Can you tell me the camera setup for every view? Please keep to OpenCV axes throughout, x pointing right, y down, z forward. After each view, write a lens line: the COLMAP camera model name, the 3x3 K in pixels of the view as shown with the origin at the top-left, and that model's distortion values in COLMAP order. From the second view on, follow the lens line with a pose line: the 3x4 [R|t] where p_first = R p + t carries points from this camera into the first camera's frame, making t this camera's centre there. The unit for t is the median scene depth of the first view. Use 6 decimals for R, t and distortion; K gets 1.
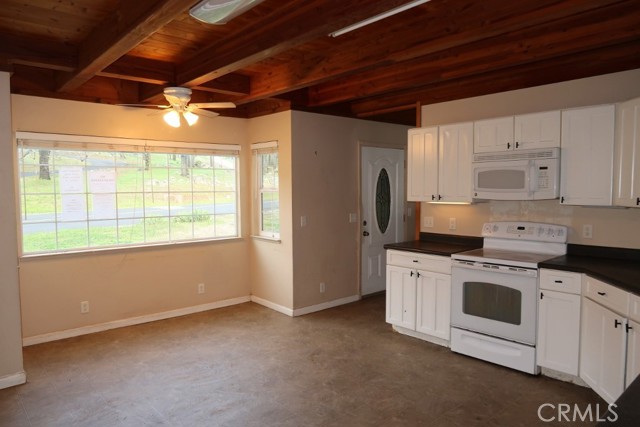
lens RADIAL K [[443.9, 0, 317.3], [0, 443.9, 216.7], [0, 0, 1]] dist [-0.030530, 0.006635]
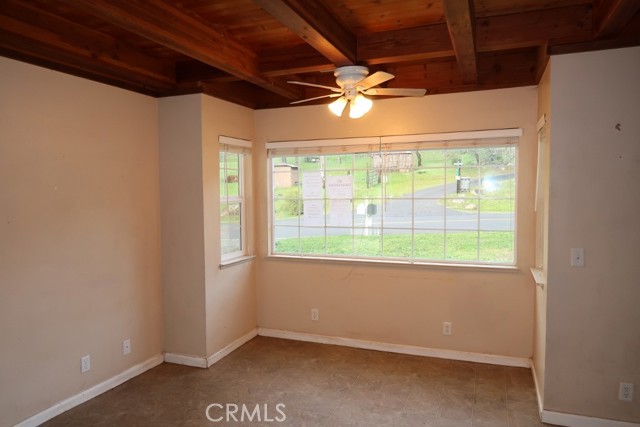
lens RADIAL K [[443.9, 0, 317.3], [0, 443.9, 216.7], [0, 0, 1]] dist [-0.030530, 0.006635]
pose [[0.457254, 0.055399, -0.887609, 0.359817], [-0.049594, 0.998093, 0.036746, -0.052598], [0.887952, 0.027218, 0.459129, 0.574927]]
